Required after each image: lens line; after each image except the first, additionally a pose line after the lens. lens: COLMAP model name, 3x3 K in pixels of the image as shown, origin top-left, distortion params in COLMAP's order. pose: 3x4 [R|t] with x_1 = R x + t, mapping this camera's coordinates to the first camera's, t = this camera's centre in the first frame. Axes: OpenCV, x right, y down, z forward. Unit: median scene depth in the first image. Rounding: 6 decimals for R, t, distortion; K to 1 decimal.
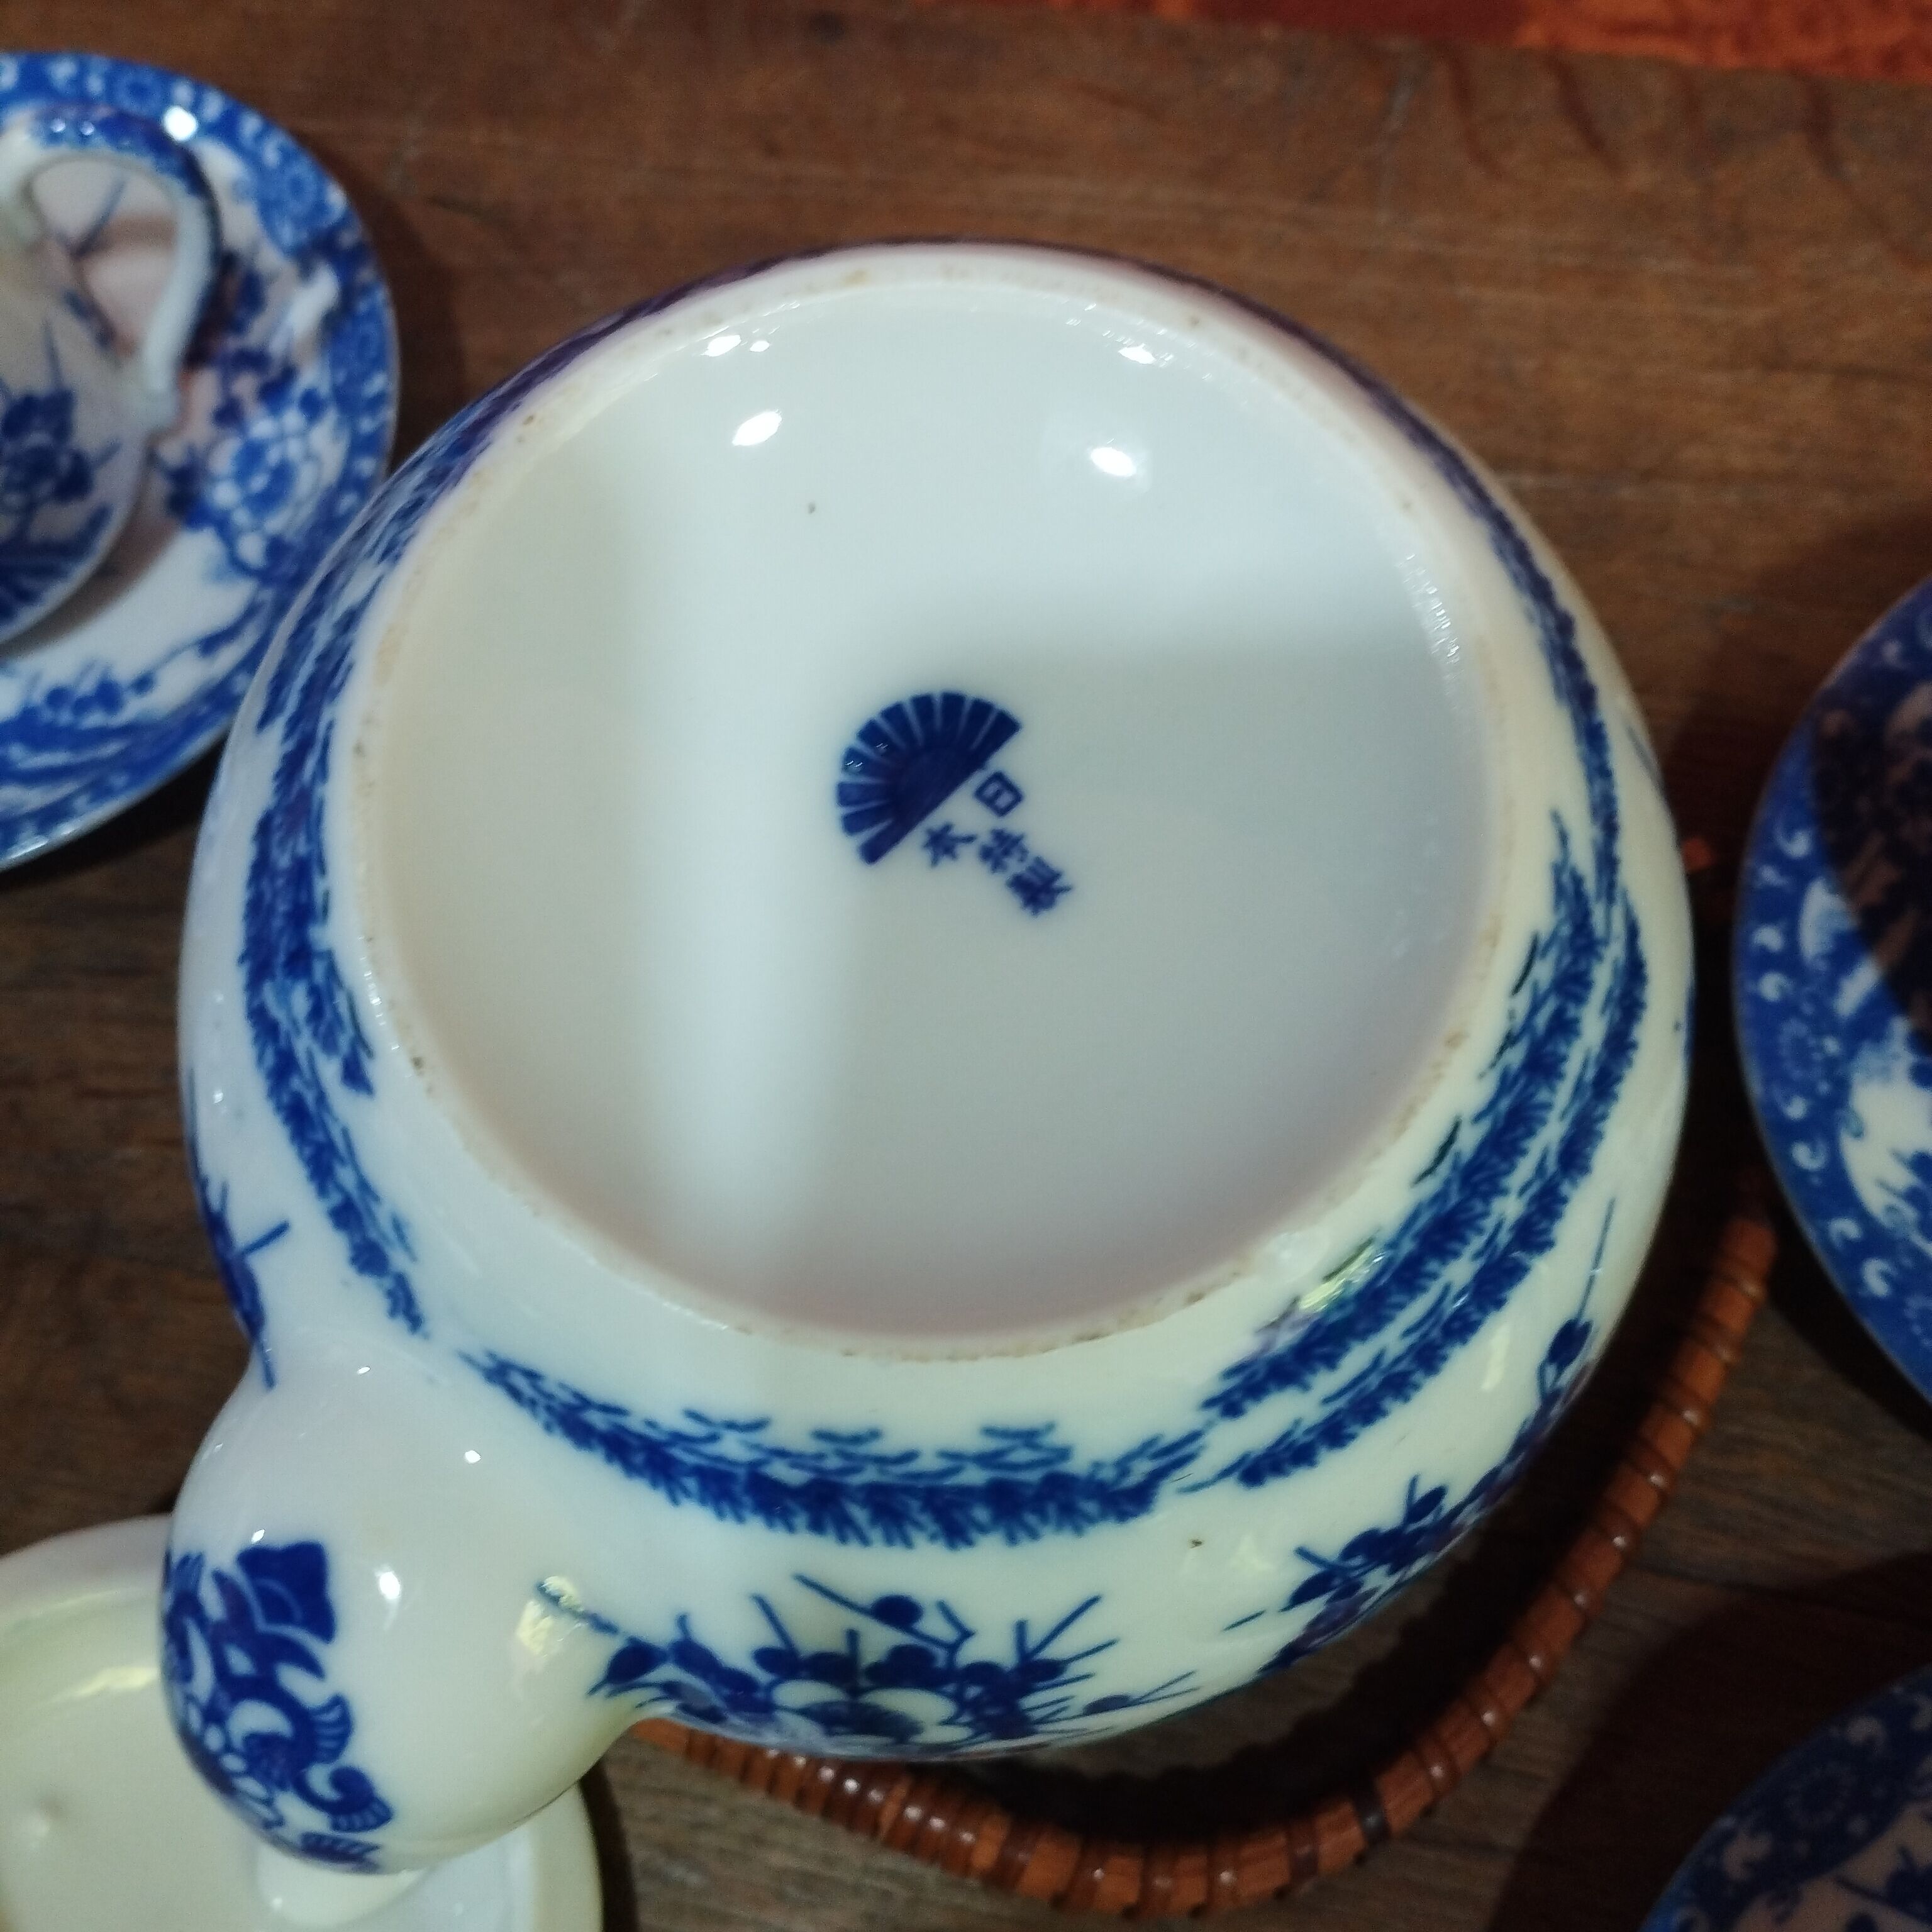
lens RADIAL K [[2201.2, 0, 975.5], [0, 2201.2, 953.9], [0, 0, 1]] dist [0.080557, -0.133368]
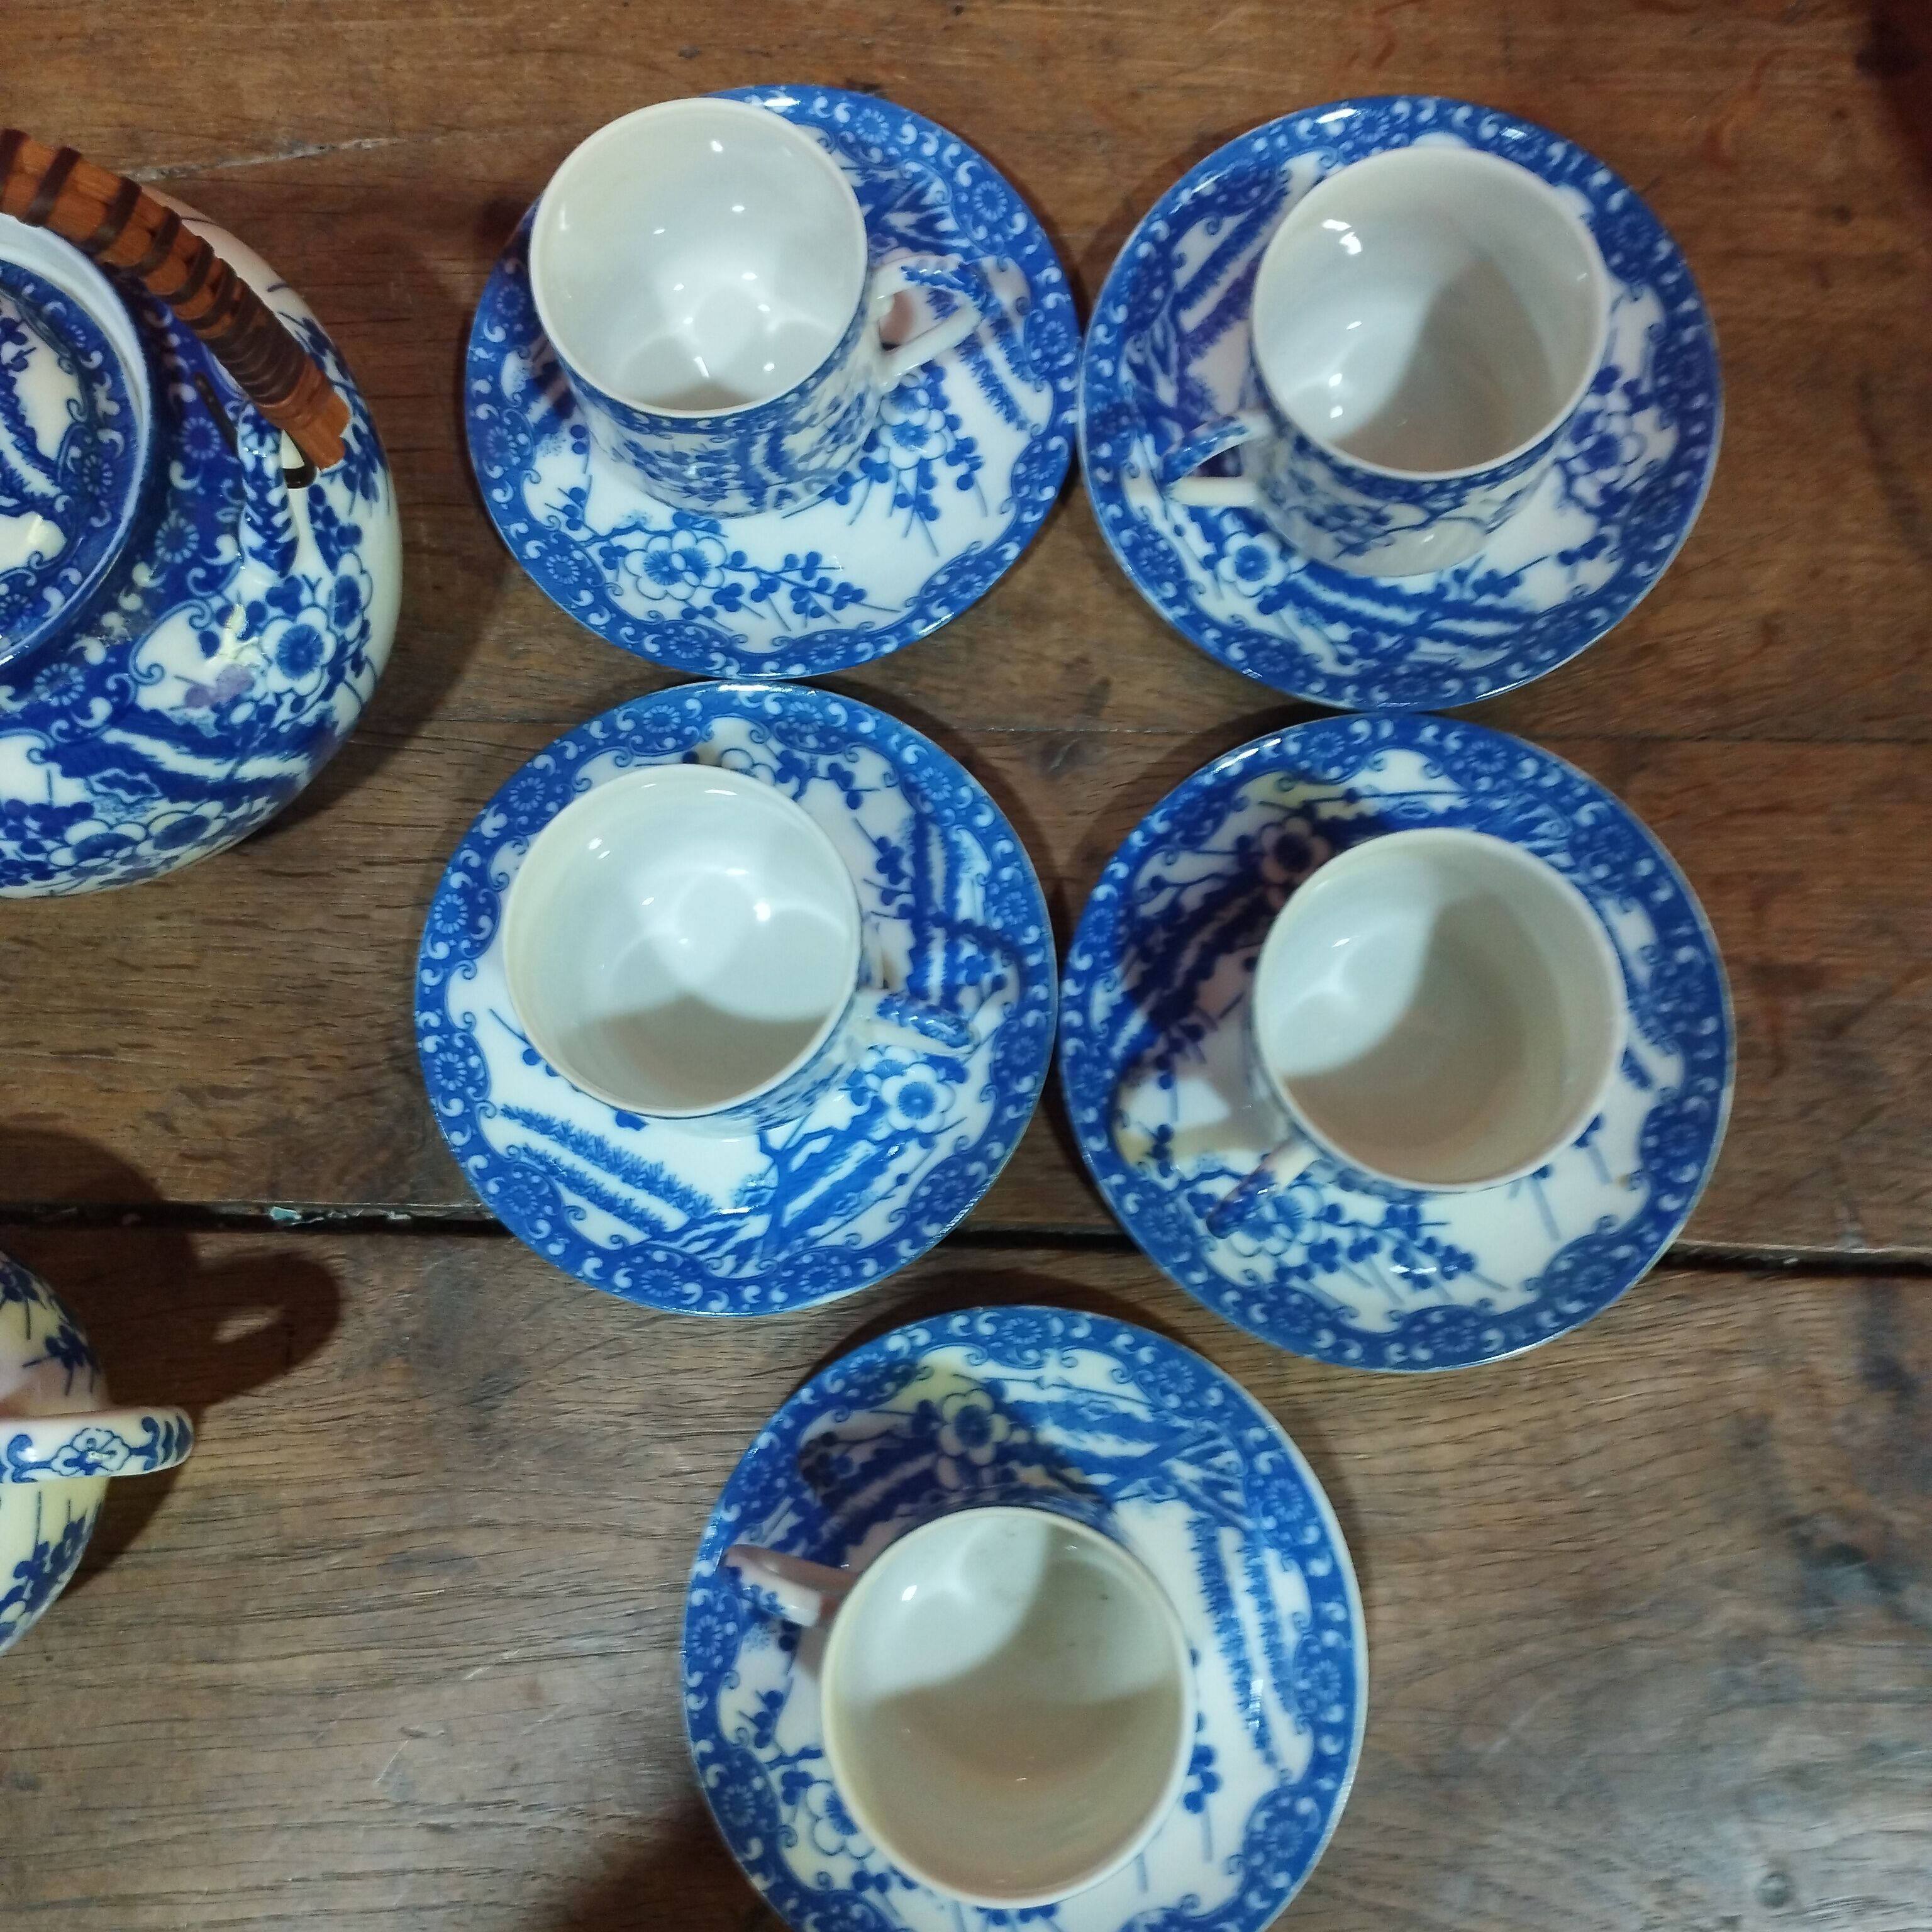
lens RADIAL K [[2131.6, 0, 960.2], [0, 2131.6, 967.3], [0, 0, 1]] dist [0.108091, -0.172742]
pose [[0.982095, -0.173517, 0.073359, 0.461792], [0.154839, 0.965295, 0.210312, 0.126523], [-0.107306, -0.195187, 0.974878, -0.837806]]
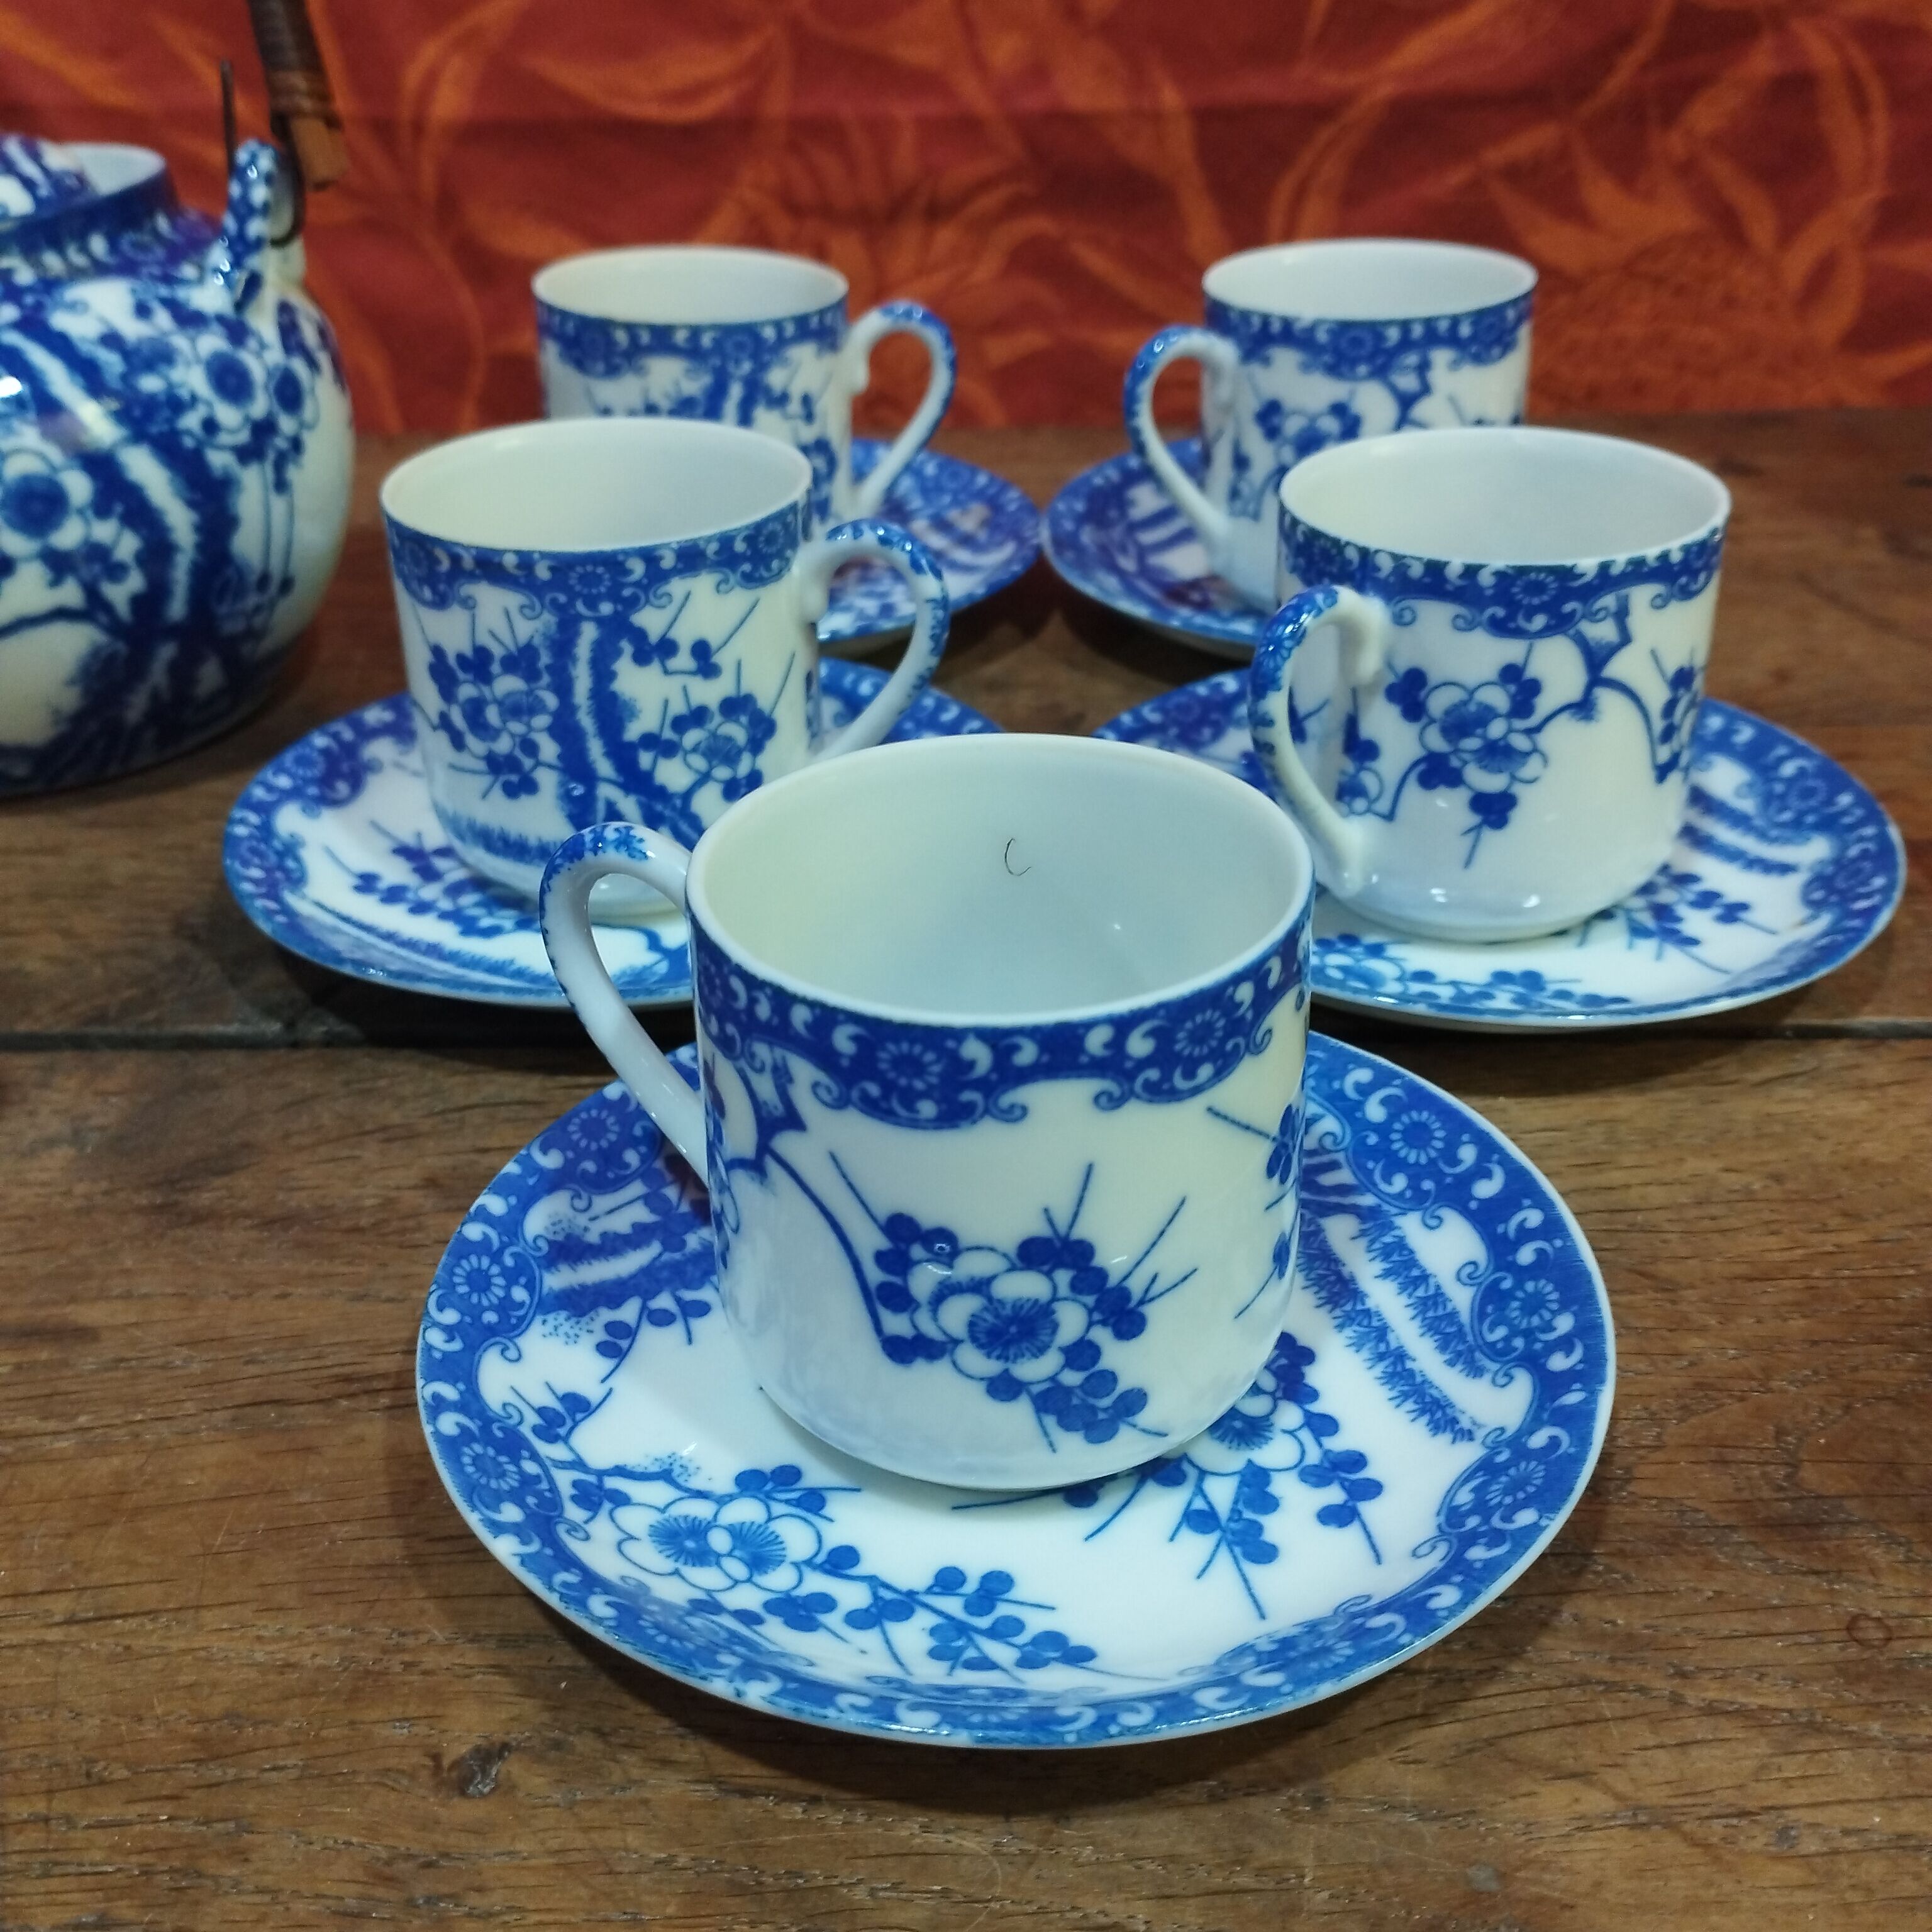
lens RADIAL K [[2163.6, 0, 966.3], [0, 2163.6, 965.8], [0, 0, 1]] dist [0.088718, -0.140531]
pose [[0.977965, -0.024528, 0.207324, 0.333201], [0.149468, 0.775579, -0.613300, 1.320807], [-0.145753, 0.630774, 0.762155, -0.250417]]
